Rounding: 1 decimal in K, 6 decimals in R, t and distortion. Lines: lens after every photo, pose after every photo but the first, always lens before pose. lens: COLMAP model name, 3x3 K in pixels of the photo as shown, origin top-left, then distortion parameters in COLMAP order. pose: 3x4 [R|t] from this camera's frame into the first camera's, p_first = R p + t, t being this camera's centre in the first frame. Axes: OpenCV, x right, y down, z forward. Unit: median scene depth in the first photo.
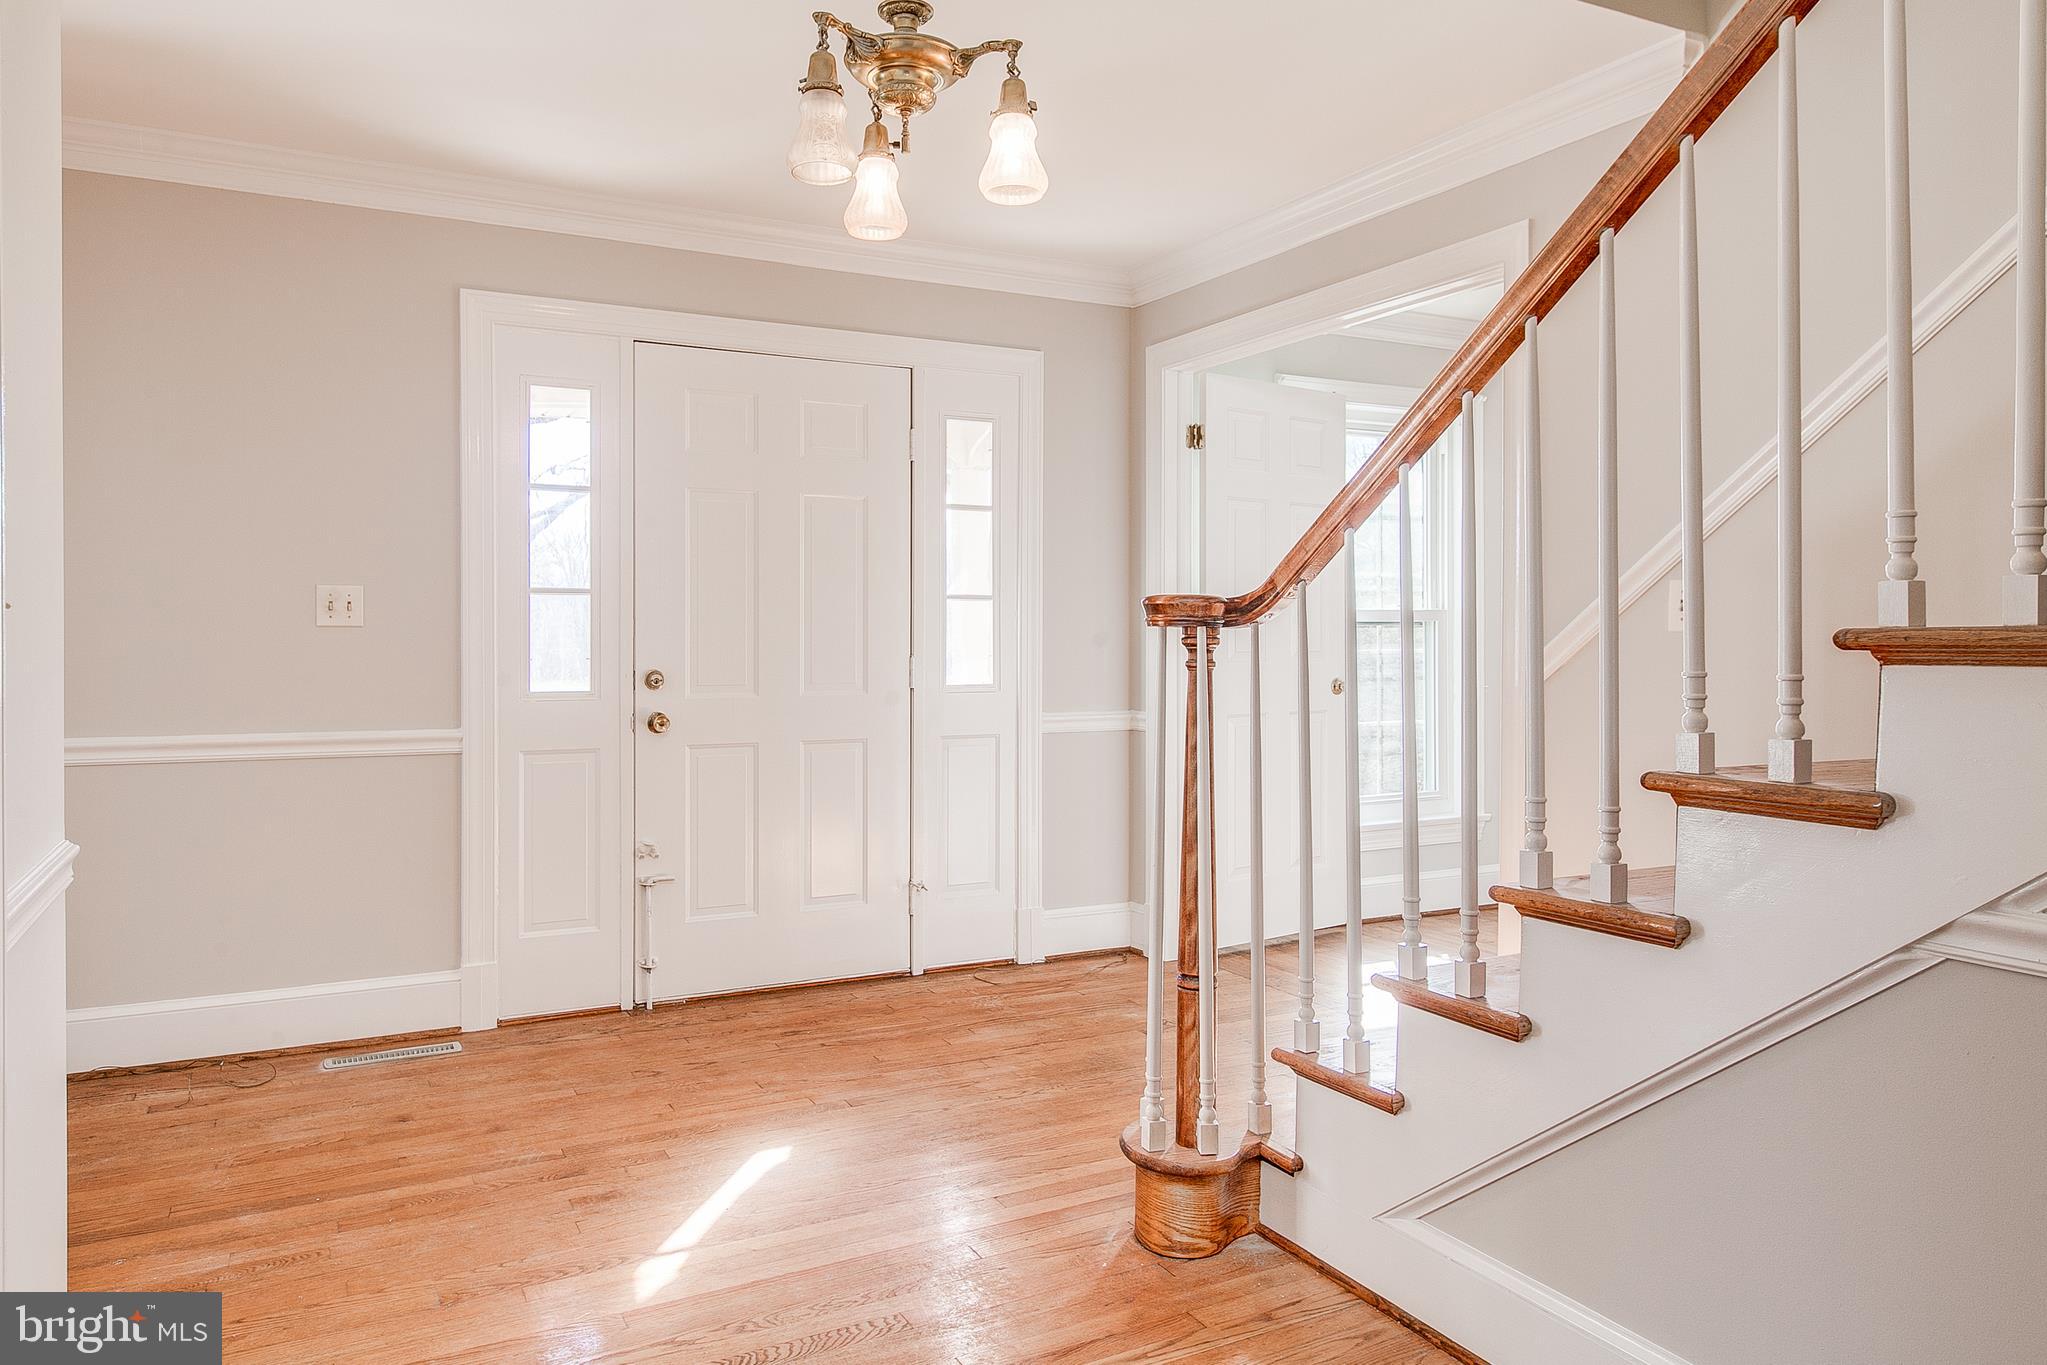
lens RADIAL K [[1393.1, 0, 1023.5], [0, 1393.1, 682.5], [0, 0, 1]] dist [0.003215, 0.000820]
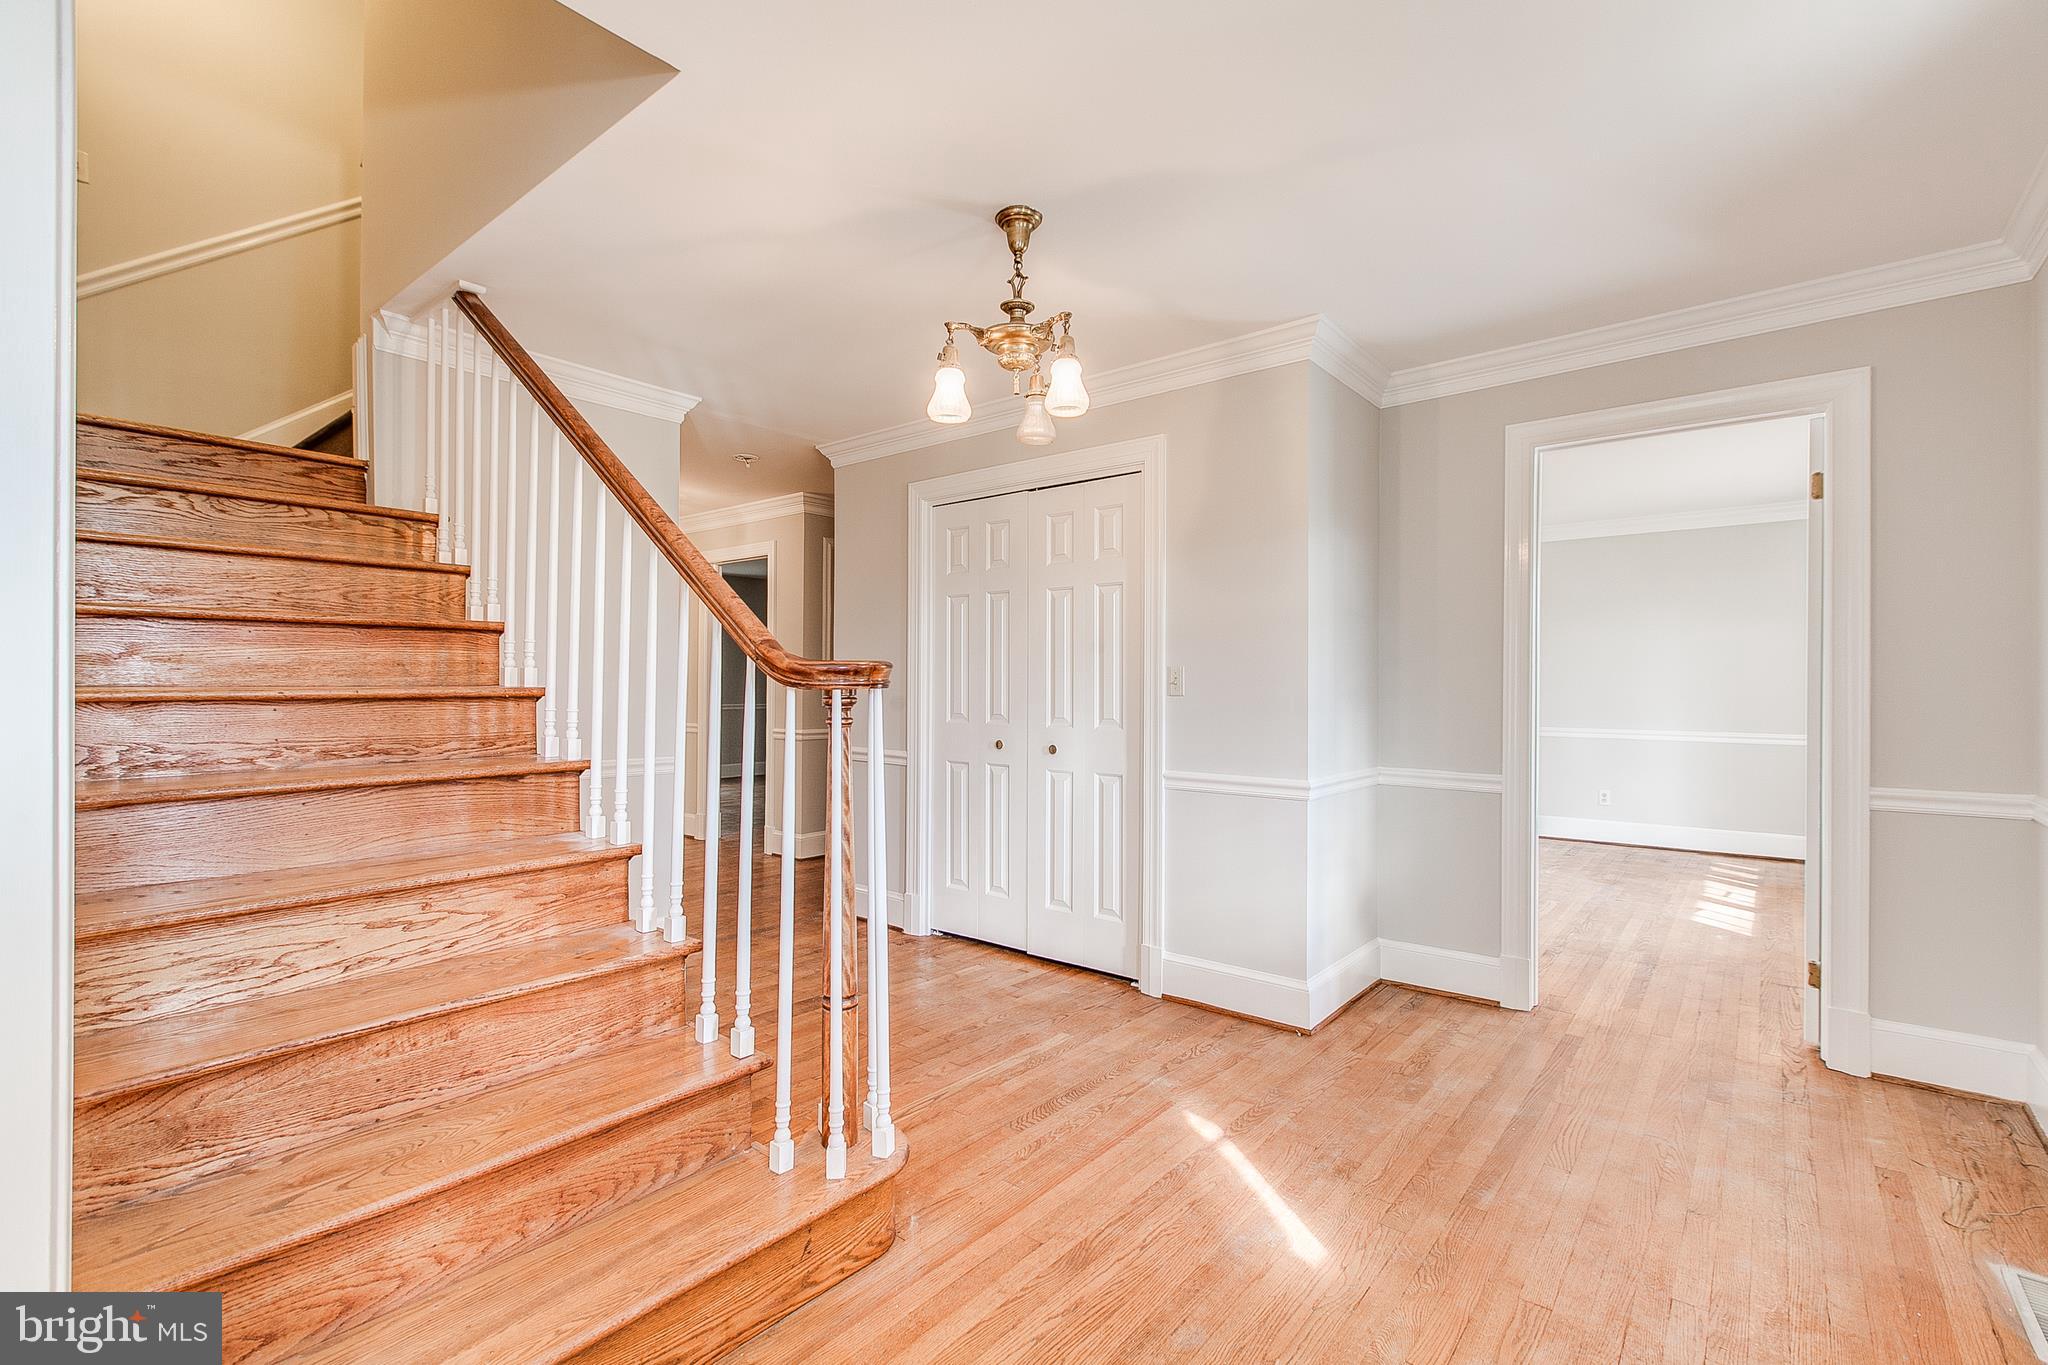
lens RADIAL K [[929.6, 0, 1024.0], [0, 929.6, 682.5], [0, 0, 1]] dist [-0.001089, -0.000045]
pose [[-0.917840, -0.001394, -0.396947, 0.274768], [-0.017657, 0.999147, 0.037318, -0.069874], [0.396557, 0.041261, -0.917082, 1.667045]]
